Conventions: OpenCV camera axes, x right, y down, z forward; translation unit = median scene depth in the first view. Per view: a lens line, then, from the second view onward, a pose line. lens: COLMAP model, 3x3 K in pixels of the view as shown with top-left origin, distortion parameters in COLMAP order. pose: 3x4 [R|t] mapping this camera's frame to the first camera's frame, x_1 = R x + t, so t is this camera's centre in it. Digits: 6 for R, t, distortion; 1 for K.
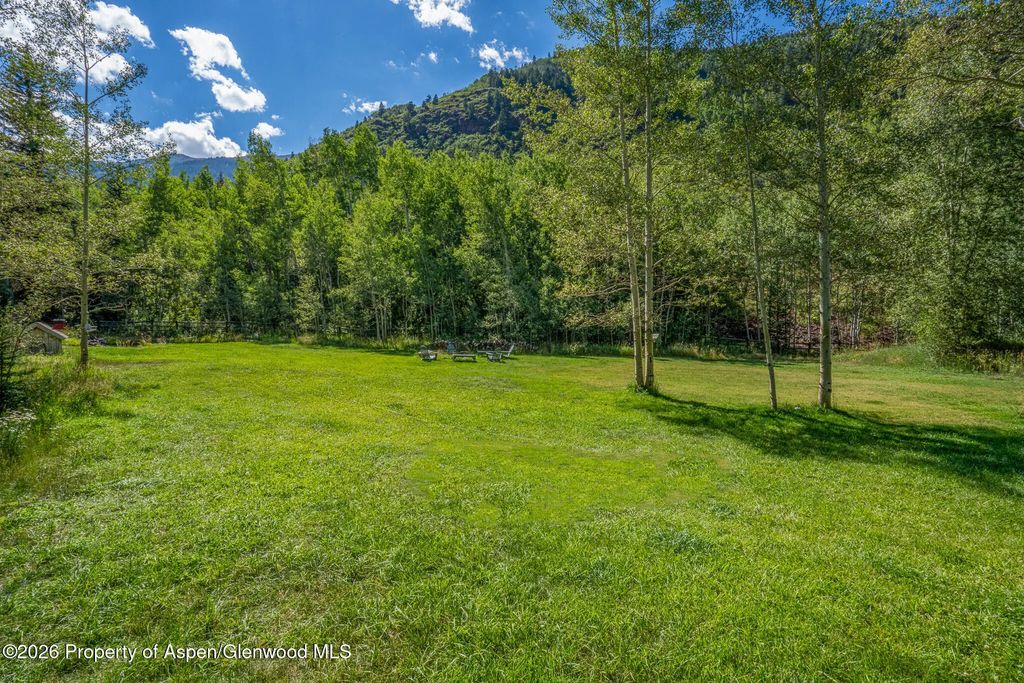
lens RADIAL K [[472.6, 0, 506.1], [0, 472.6, 340.1], [0, 0, 1]] dist [-0.043850, 0.013443]
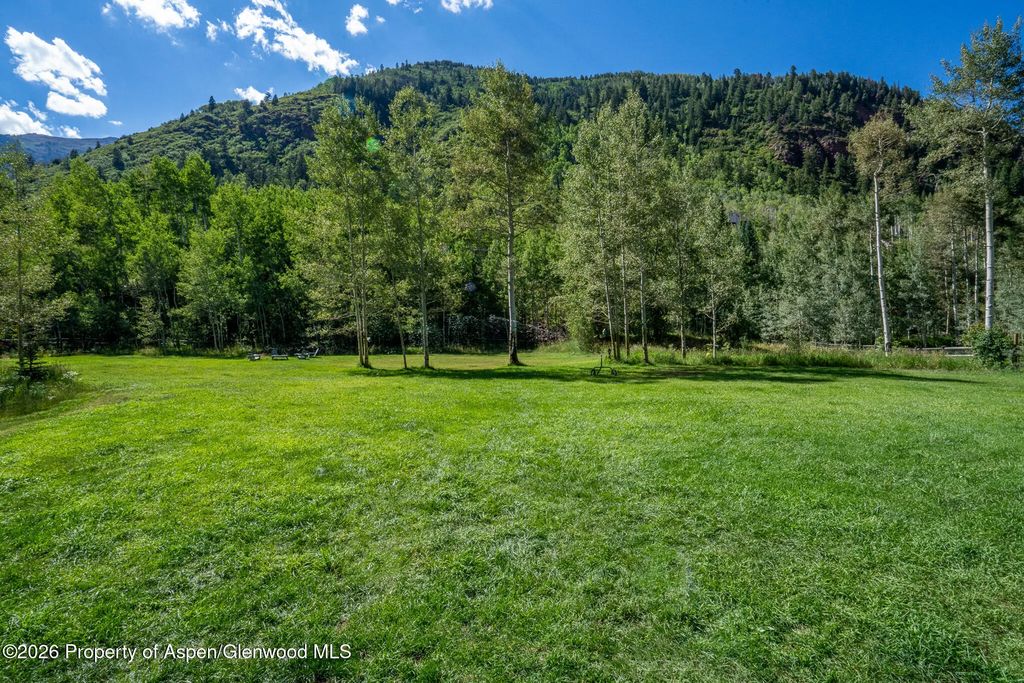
lens RADIAL K [[472.6, 0, 506.1], [0, 472.6, 340.1], [0, 0, 1]] dist [-0.043850, 0.013443]
pose [[0.956415, -0.032617, 0.290185, 0.098327], [0.036565, 0.999298, -0.008193, 0.012106], [-0.289714, 0.018447, 0.956936, -0.369237]]
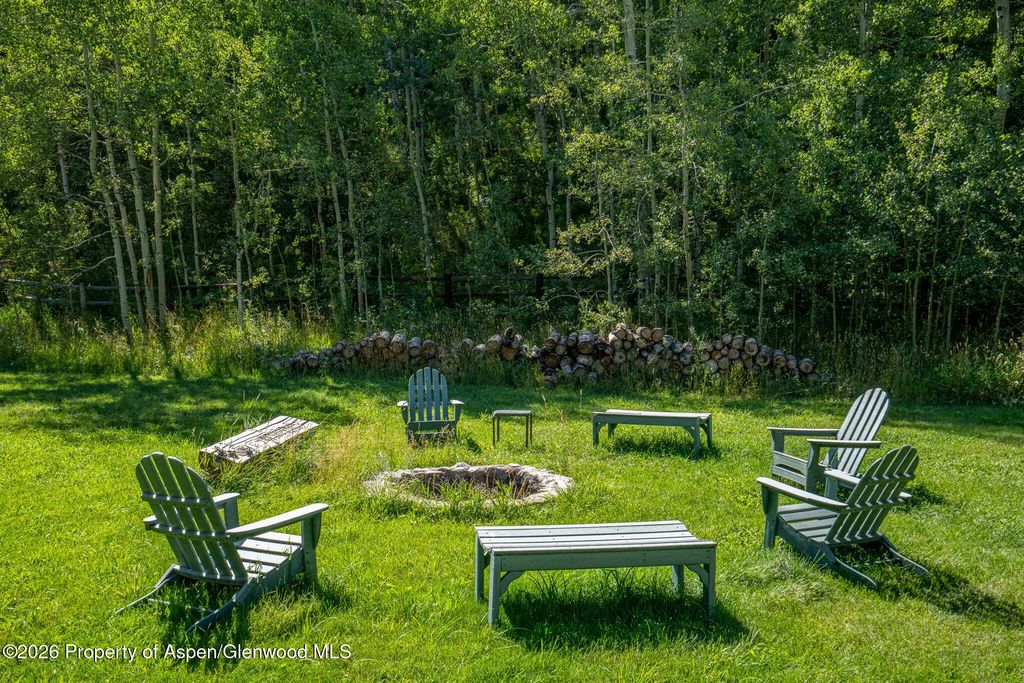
lens RADIAL K [[971.4, 0, 512.0], [0, 971.4, 341.5], [0, 0, 1]] dist [0.069783, -0.001527]
pose [[0.999966, -0.007507, -0.003531, -0.061901], [0.007602, 0.999587, 0.027718, -0.006134], [0.003322, -0.027744, 0.999610, 0.464516]]
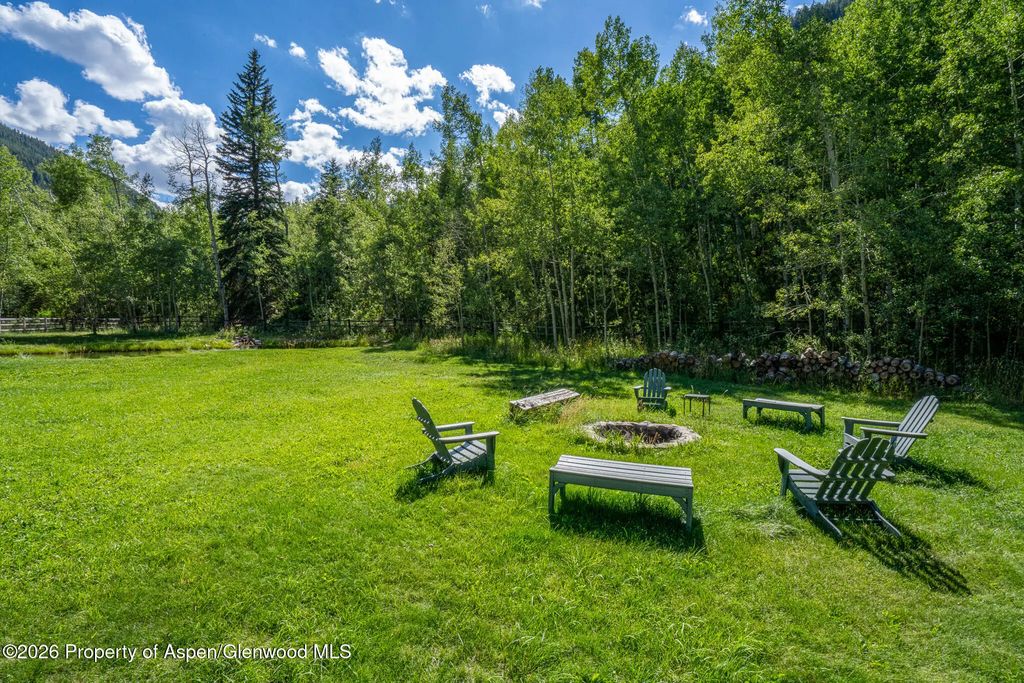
lens RADIAL K [[472.6, 0, 506.1], [0, 472.6, 340.1], [0, 0, 1]] dist [-0.043850, 0.013443]
pose [[0.845920, 0.006205, -0.533274, -0.024208], [-0.009240, 0.999953, -0.003022, -0.004787], [0.533230, 0.007484, 0.845937, 0.488572]]
